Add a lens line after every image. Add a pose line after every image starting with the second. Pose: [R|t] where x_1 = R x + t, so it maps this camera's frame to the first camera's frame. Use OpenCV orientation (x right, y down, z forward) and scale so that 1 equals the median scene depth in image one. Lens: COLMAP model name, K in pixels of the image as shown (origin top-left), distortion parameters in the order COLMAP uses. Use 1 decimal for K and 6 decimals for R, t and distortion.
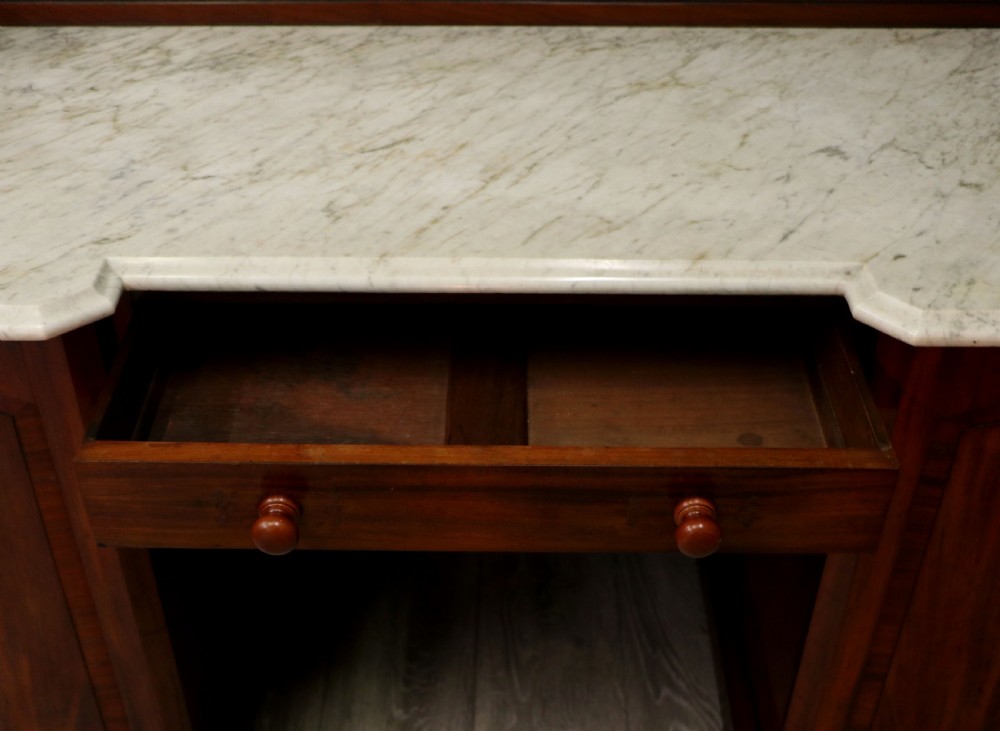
lens RADIAL K [[1241.9, 0, 484.0], [0, 1241.9, 389.7], [0, 0, 1]] dist [-0.124583, 0.258753]
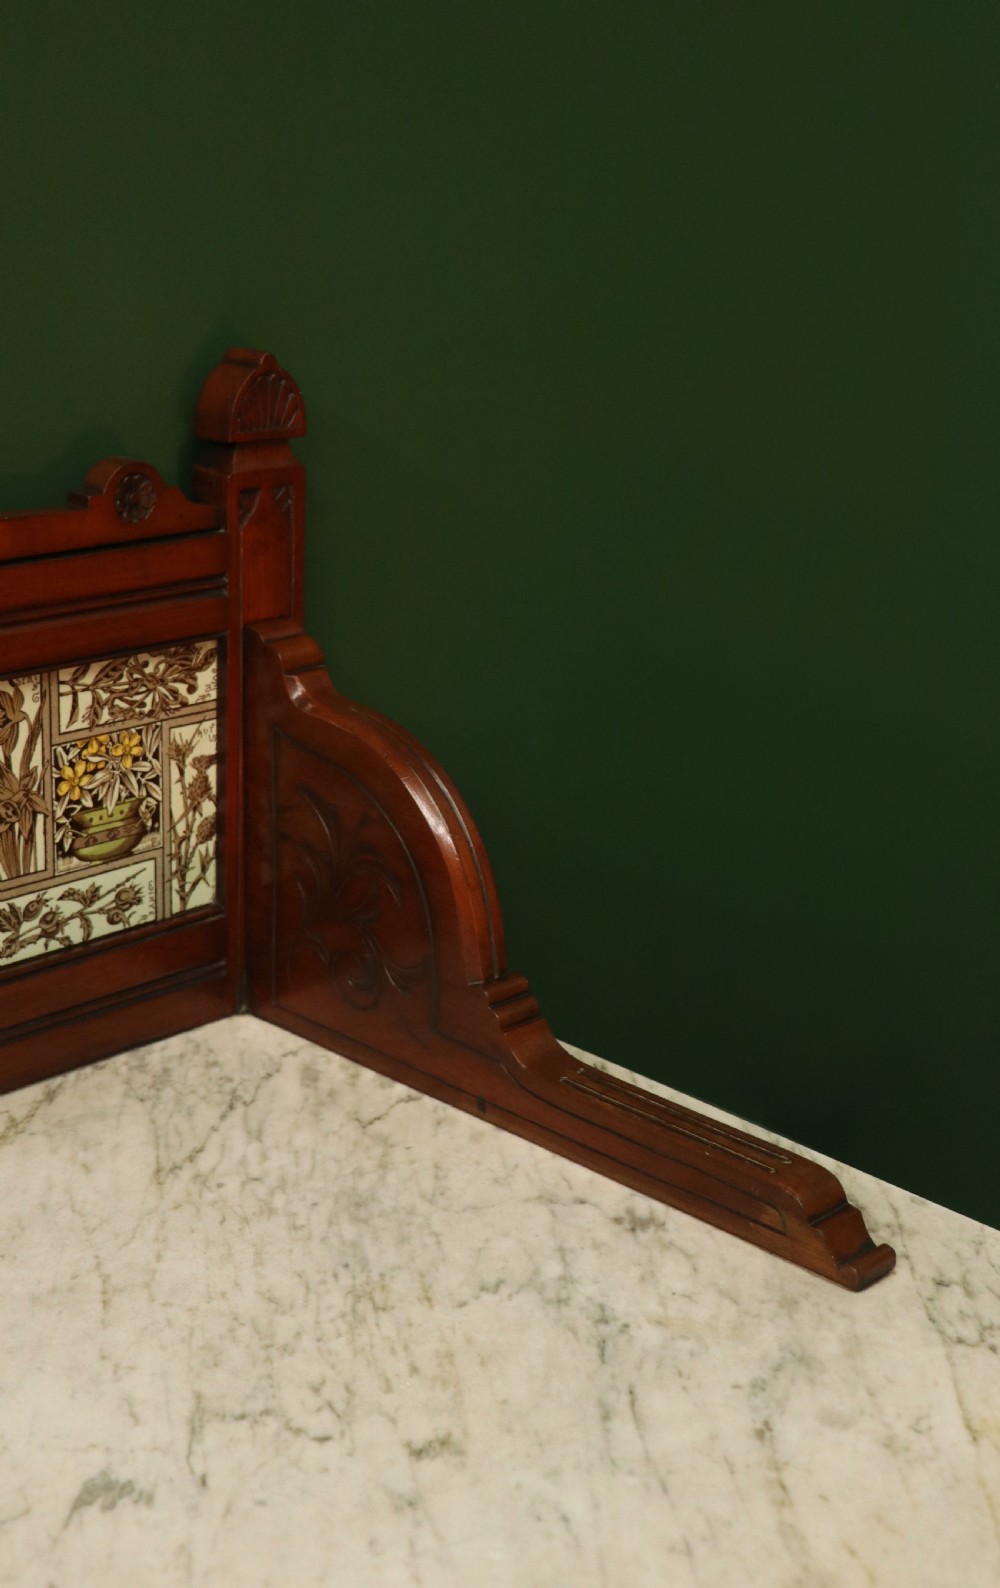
lens RADIAL K [[2259.6, 0, 498.7], [0, 2259.6, 765.2], [0, 0, 1]] dist [0.031120, 0.093842]
pose [[0.687785, -0.192888, 0.699819, -0.098699], [0.412112, 0.897385, -0.157684, -0.222029], [-0.597591, 0.396856, 0.696699, 0.284184]]
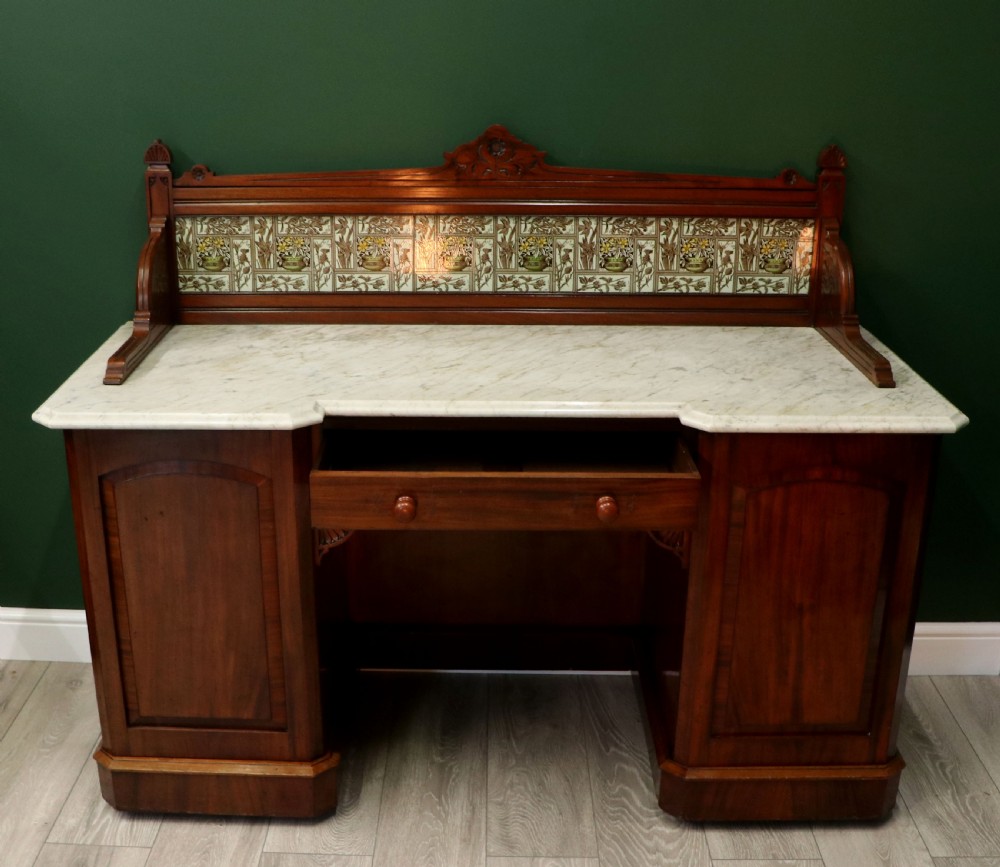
lens RADIAL K [[1260.5, 0, 454.3], [0, 1260.5, 450.3], [0, 0, 1]] dist [-0.190294, 0.167369]
pose [[0.999989, 0.000845, -0.004519, -0.056212], [-0.002174, 0.953074, -0.302730, 0.489362], [0.004052, 0.302736, 0.953066, -0.780279]]
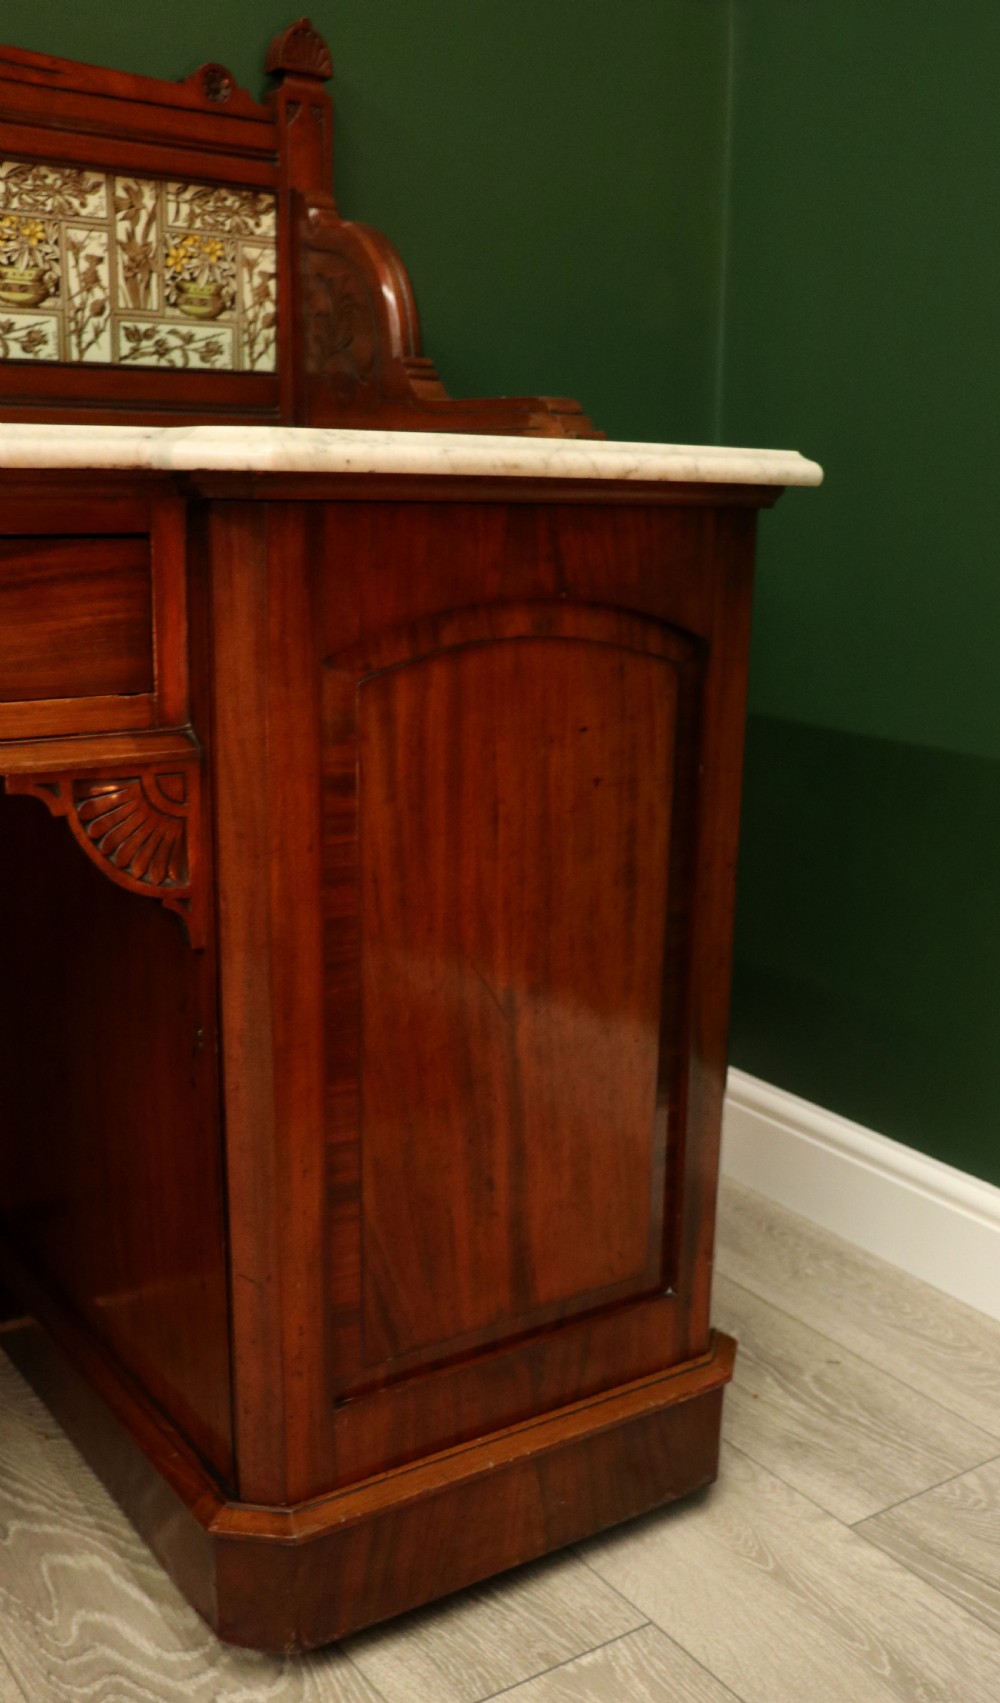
lens RADIAL K [[1647.5, 0, 550.2], [0, 1647.5, 931.1], [0, 0, 1]] dist [-0.168879, 0.204920]
pose [[0.801993, -0.137011, 0.581408, -0.067844], [0.343232, 0.902311, -0.260820, 0.375650], [-0.488875, 0.408734, 0.770674, 0.250449]]
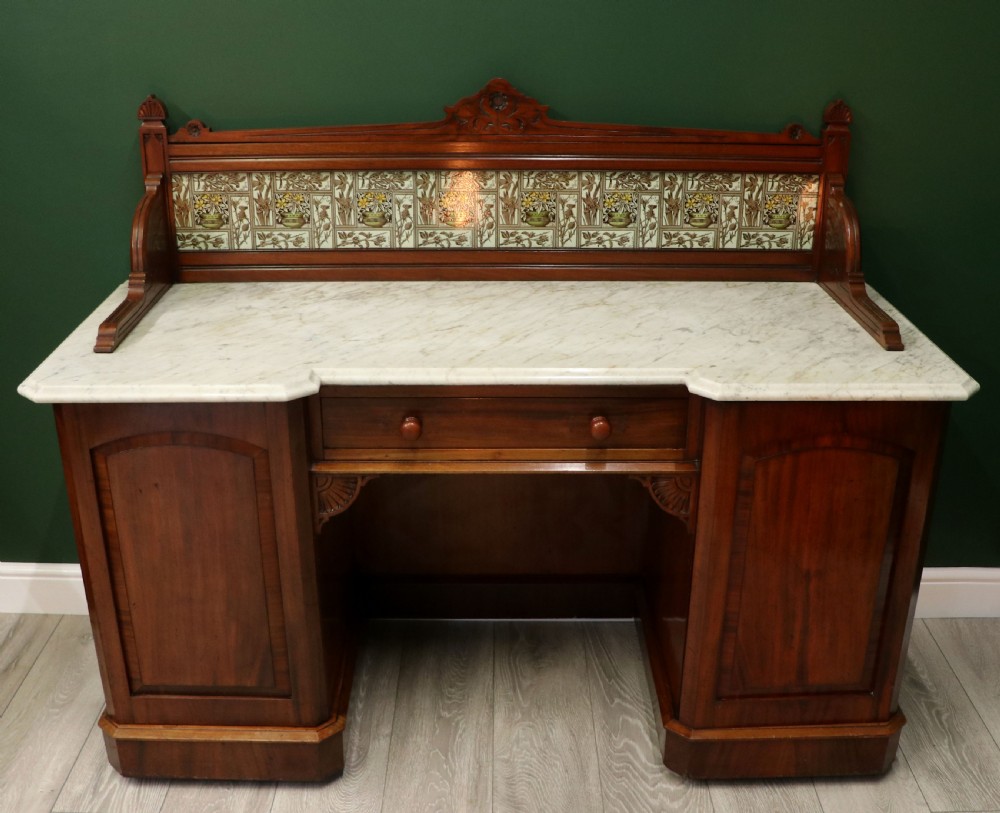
lens RADIAL K [[1137.6, 0, 510.8], [0, 1137.6, 427.1], [0, 0, 1]] dist [-0.199263, 0.188906]
pose [[0.999405, -0.007225, 0.033726, -0.041691], [0.015380, 0.968571, -0.248262, 0.355814], [-0.030872, 0.248633, 0.968106, -0.600873]]
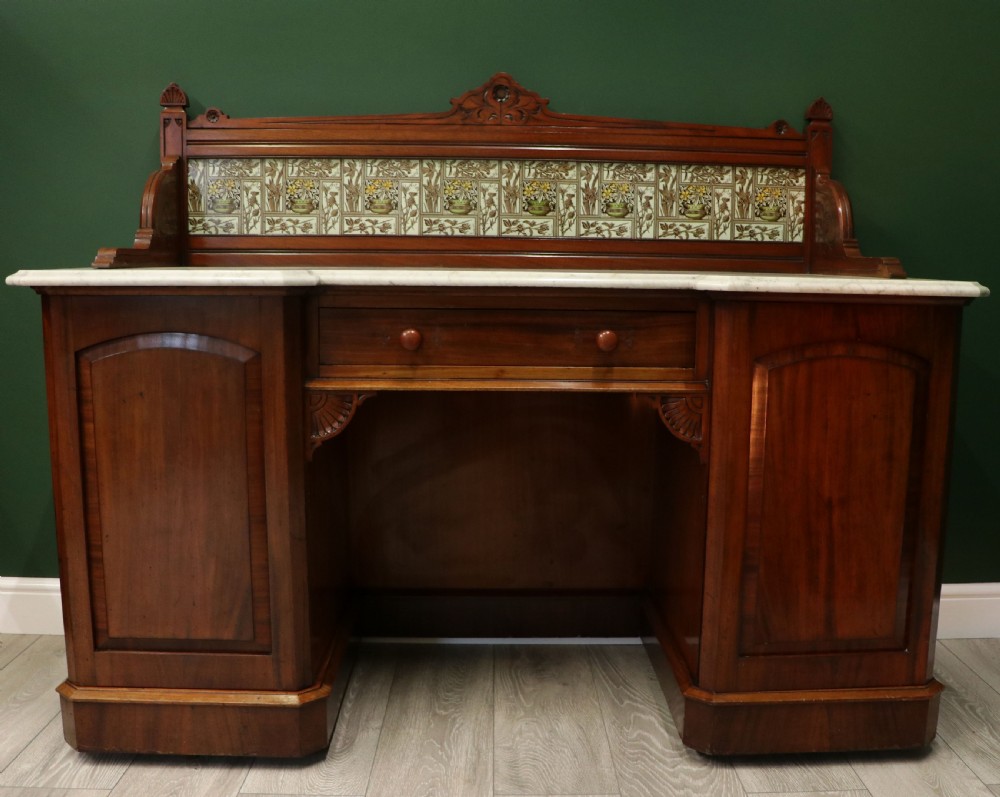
lens RADIAL K [[1016.0, 0, 527.7], [0, 1016.0, 423.7], [0, 0, 1]] dist [-0.187259, 0.159893]
pose [[0.998399, 0.002867, 0.056482, -0.046925], [0.024534, 0.877890, -0.478234, 0.701930], [-0.050956, 0.478854, 0.876414, -0.226847]]
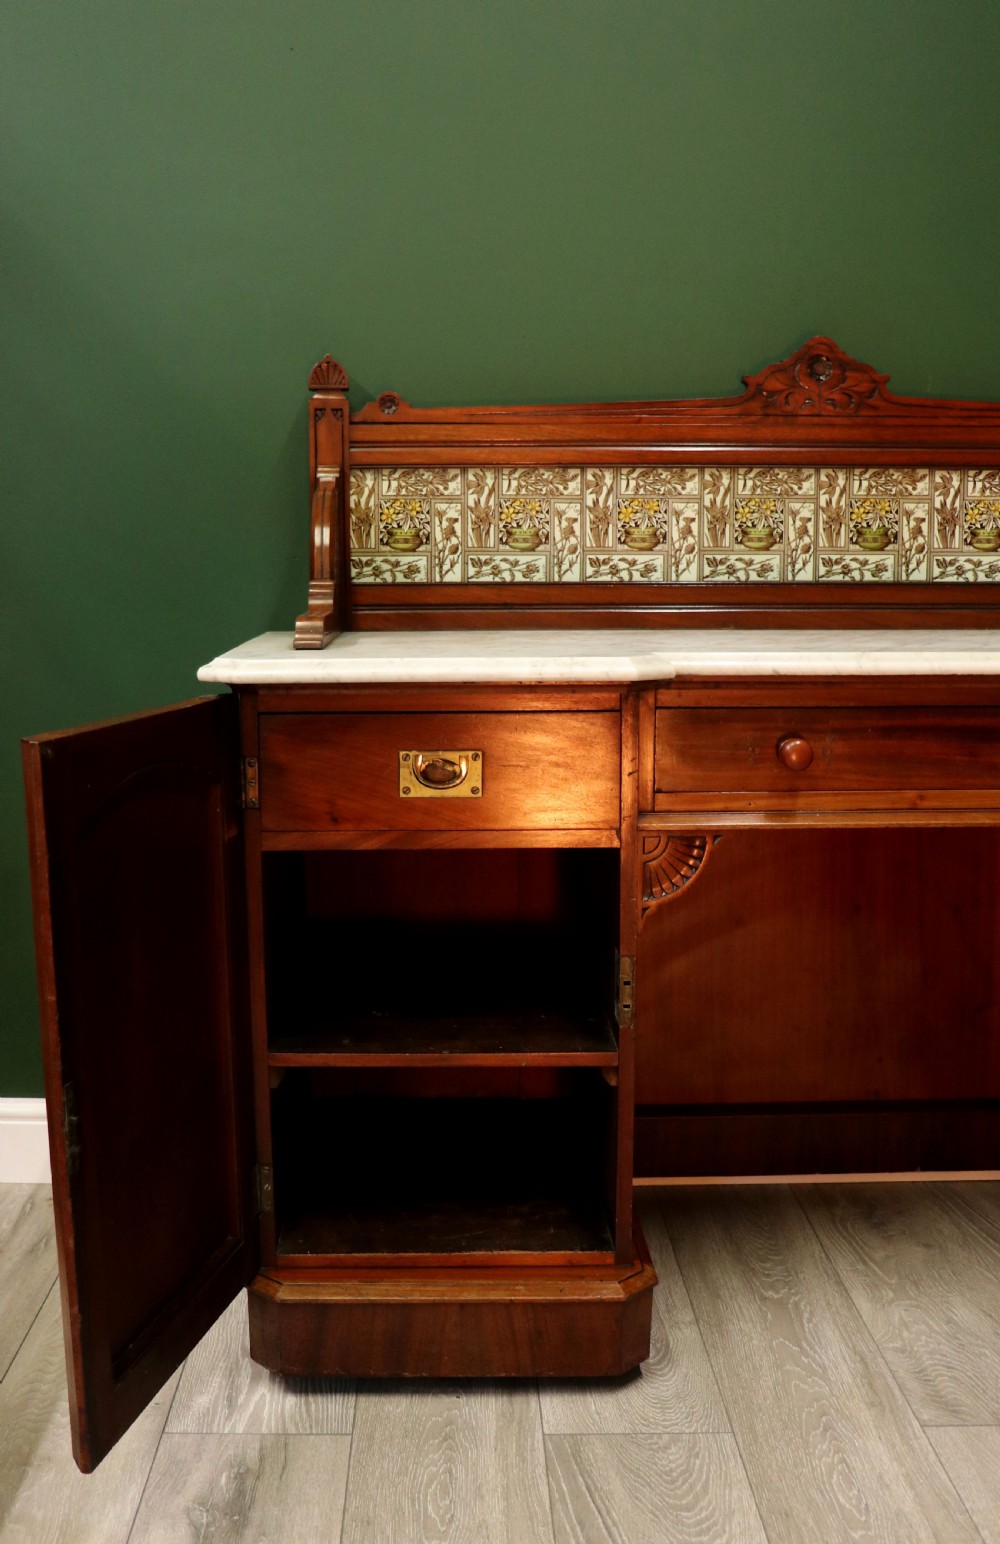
lens RADIAL K [[1530.8, 0, 429.0], [0, 1530.8, 803.2], [0, 0, 1]] dist [-0.163674, 0.195264]
pose [[0.999853, -0.012142, 0.012128, -0.457951], [0.016474, 0.877087, -0.480049, 0.645692], [-0.004808, 0.480178, 0.877158, -0.264592]]
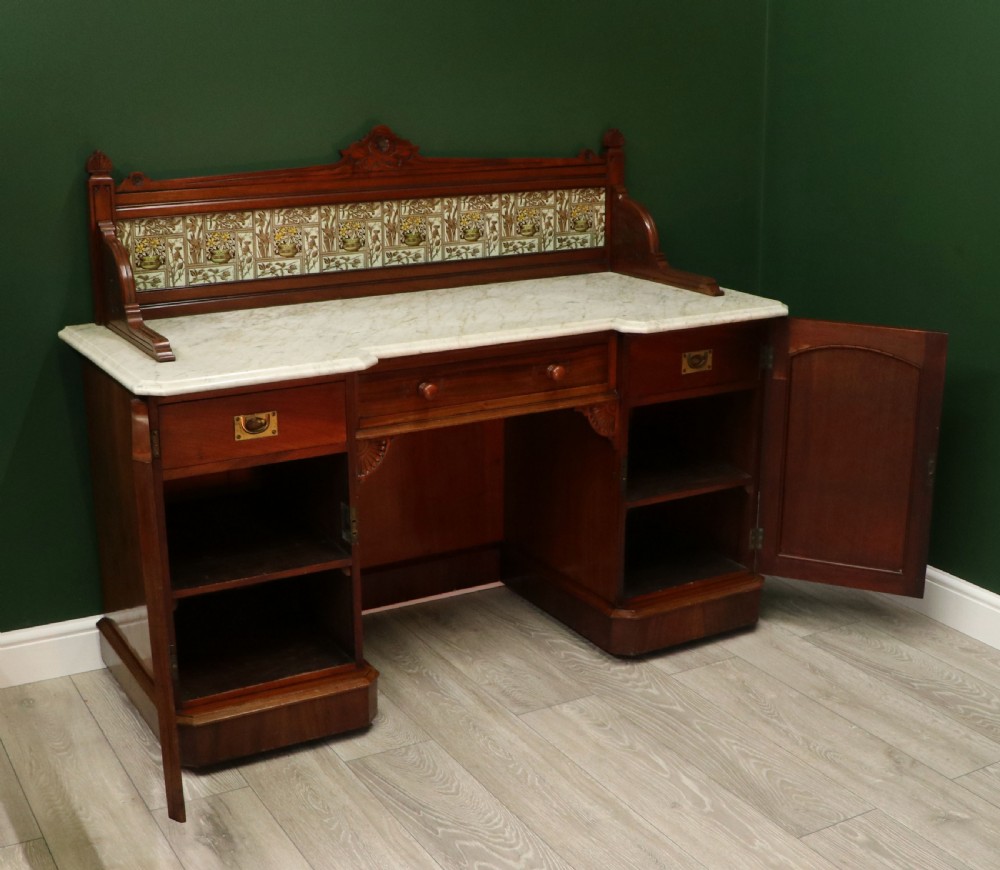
lens RADIAL K [[1370.0, 0, 478.5], [0, 1370.0, 438.9], [0, 0, 1]] dist [-0.182589, 0.068241]
pose [[0.862188, -0.145069, 0.485373, -1.169341], [0.312273, 0.906634, -0.283728, 0.725244], [-0.398896, 0.396195, 0.826990, -1.017285]]
